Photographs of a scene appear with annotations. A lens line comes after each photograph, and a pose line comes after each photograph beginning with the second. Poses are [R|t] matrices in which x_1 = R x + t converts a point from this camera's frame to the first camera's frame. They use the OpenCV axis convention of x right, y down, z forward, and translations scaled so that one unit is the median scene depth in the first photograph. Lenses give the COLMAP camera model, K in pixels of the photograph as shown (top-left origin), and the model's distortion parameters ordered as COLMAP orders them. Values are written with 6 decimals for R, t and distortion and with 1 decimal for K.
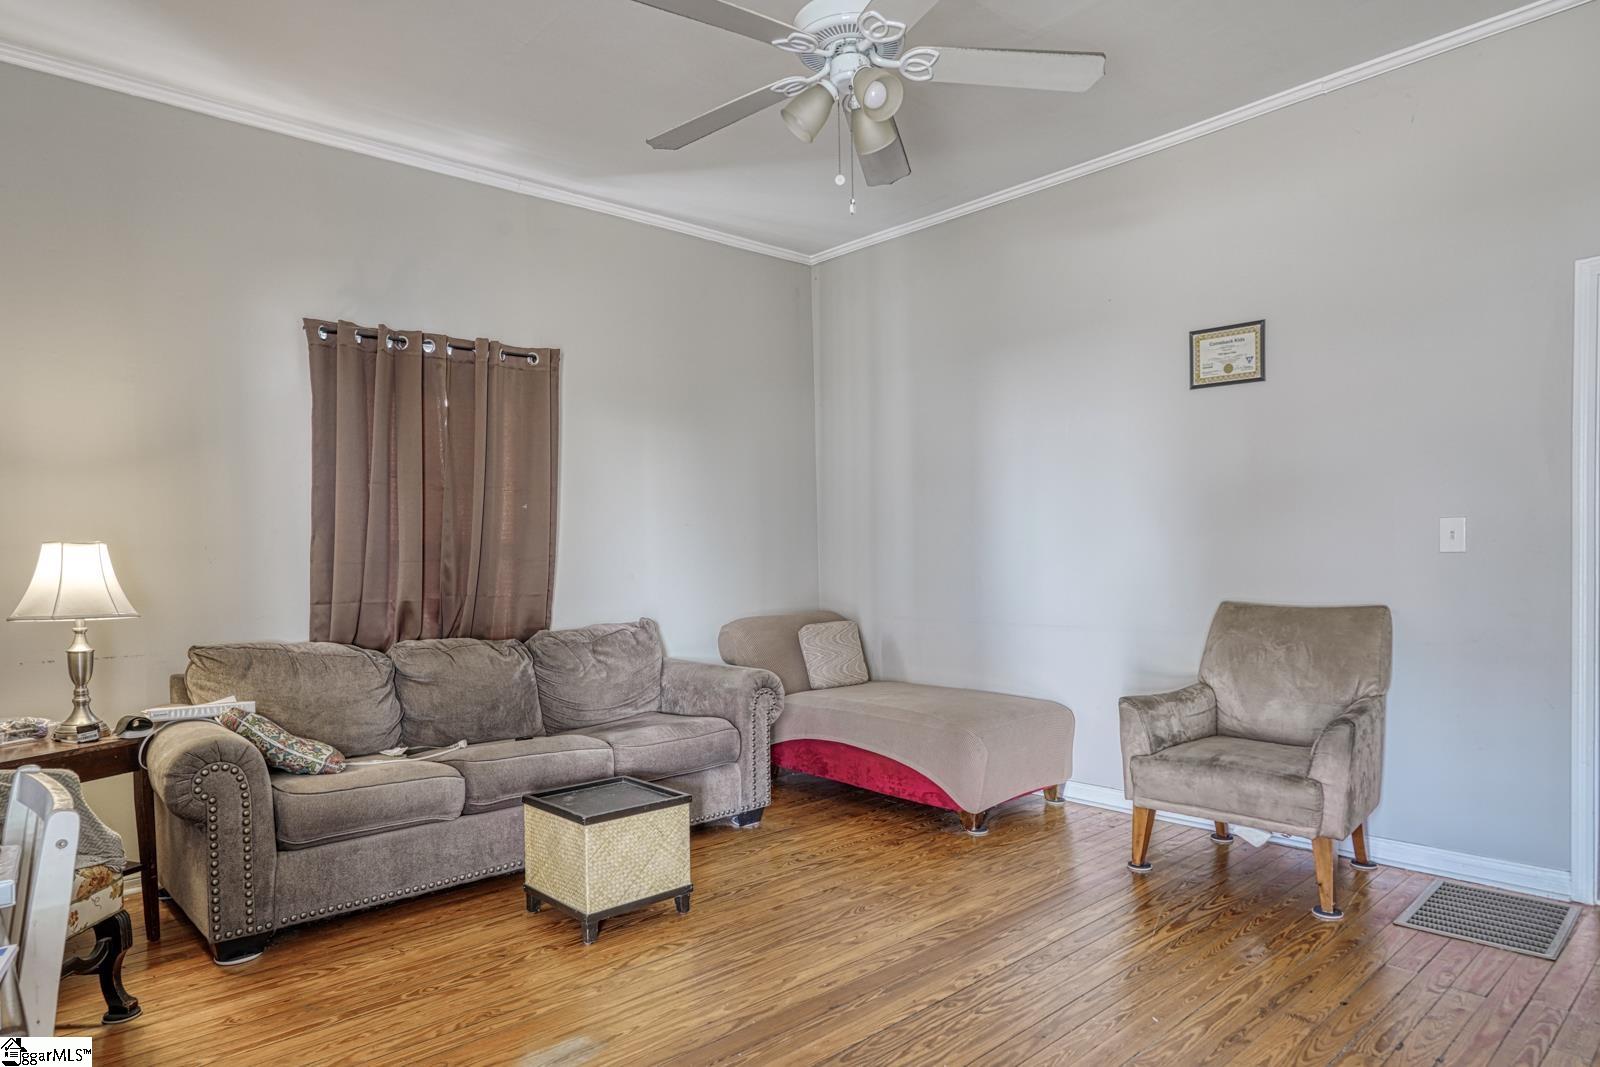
lens RADIAL K [[963.8, 0, 803.1], [0, 963.8, 577.2], [0, 0, 1]] dist [-0.003144, -0.000982]
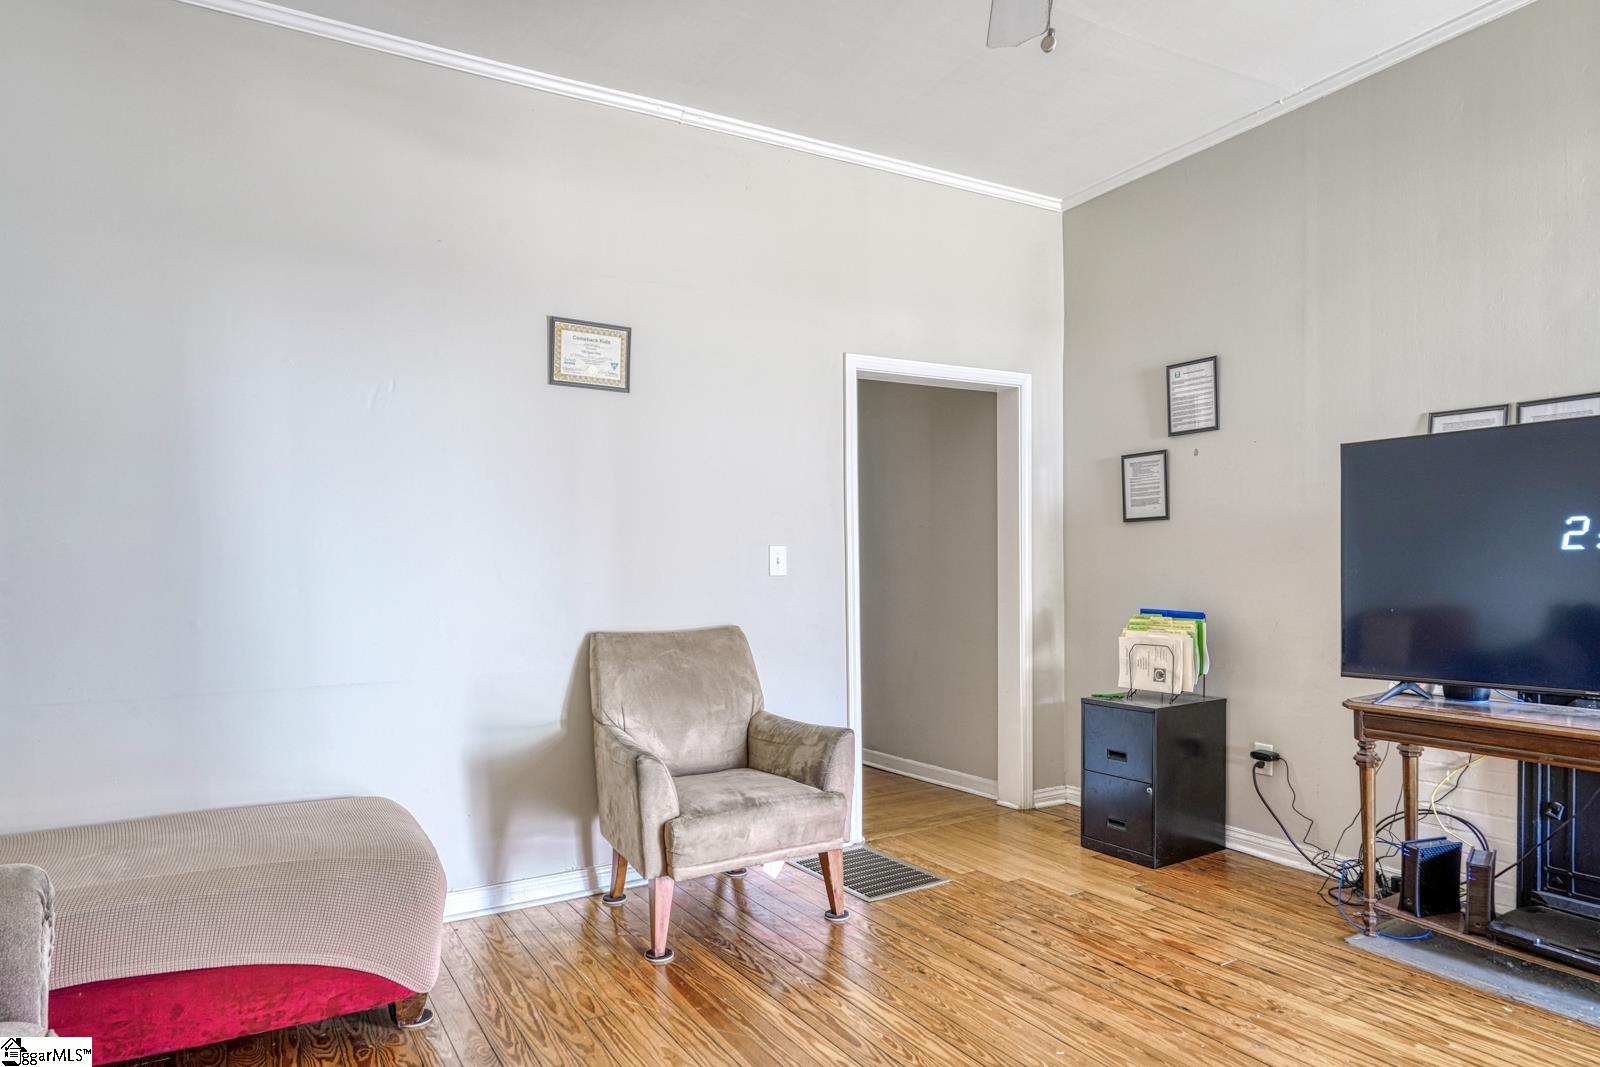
lens RADIAL K [[963.8, 0, 803.1], [0, 963.8, 577.2], [0, 0, 1]] dist [-0.003144, -0.000982]
pose [[0.206048, -0.000664, 0.978542, -0.402053], [0.025650, 0.999660, -0.004723, -0.016210], [-0.978206, 0.026073, 0.205994, 0.647193]]
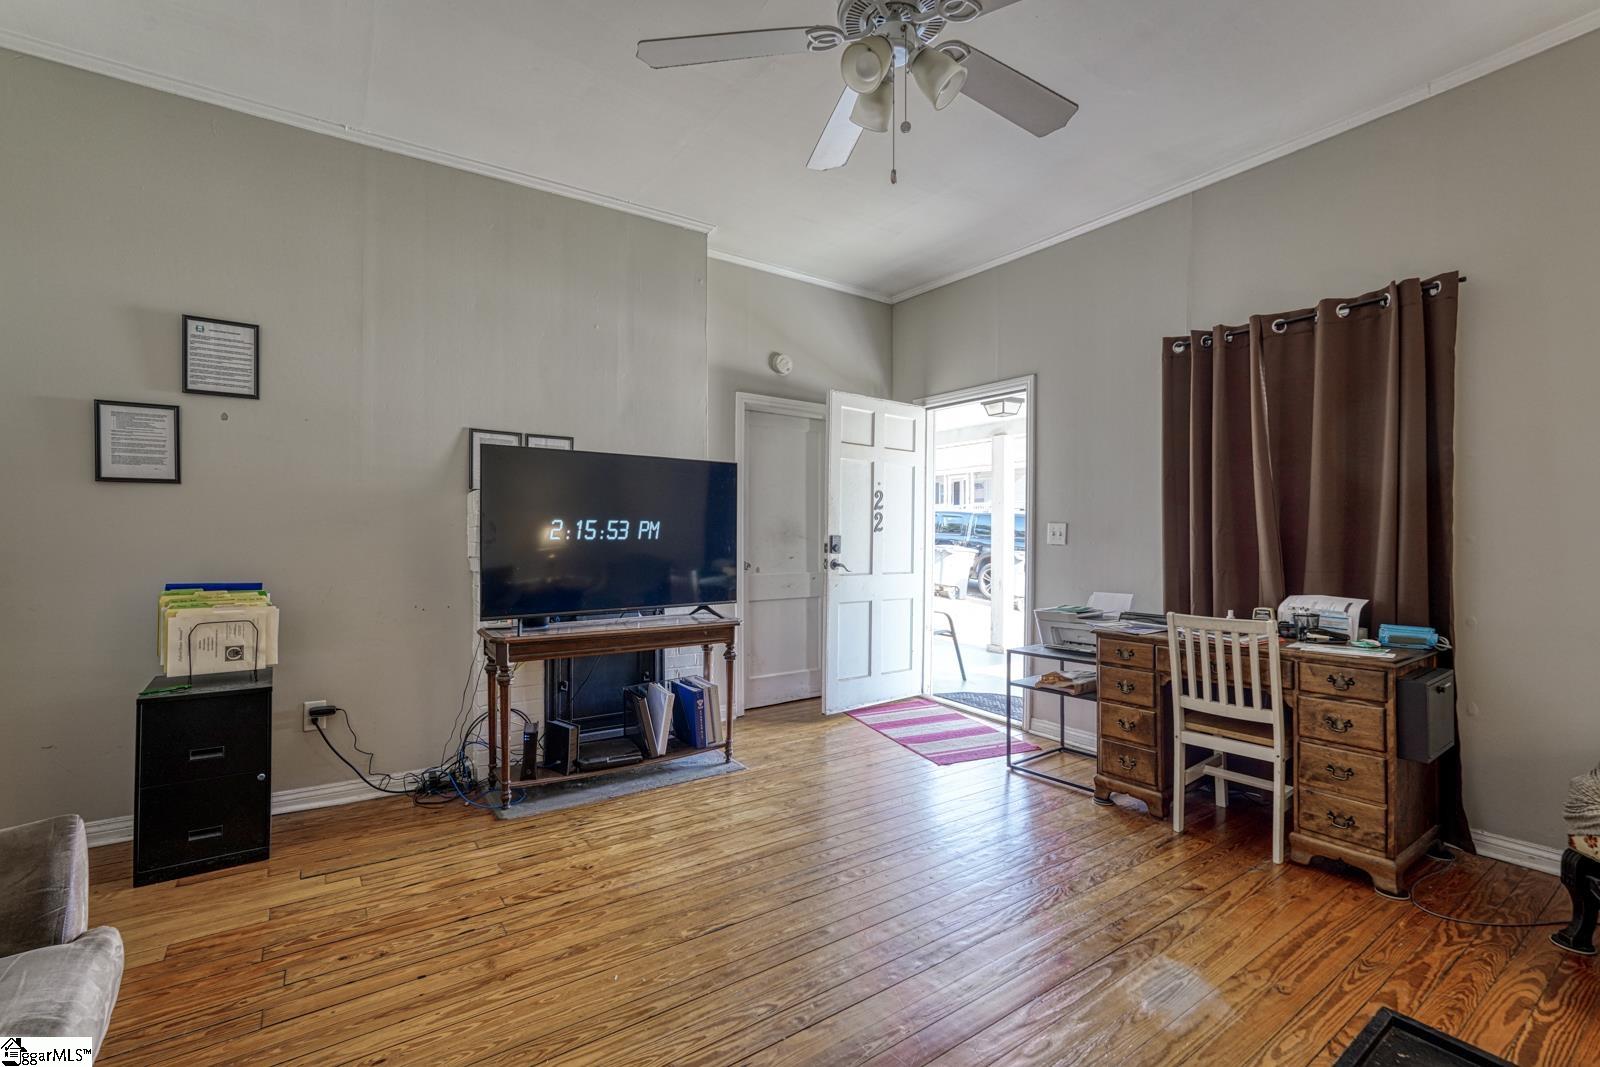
lens RADIAL K [[708.3, 0, 772.5], [0, 708.3, 530.6], [0, 0, 1]] dist [-0.001472, -0.000086]
pose [[-0.988082, 0.009827, 0.153613, 0.041608], [0.011289, 0.999899, 0.008647, -0.027484], [-0.153513, 0.010278, -0.988093, 1.087517]]
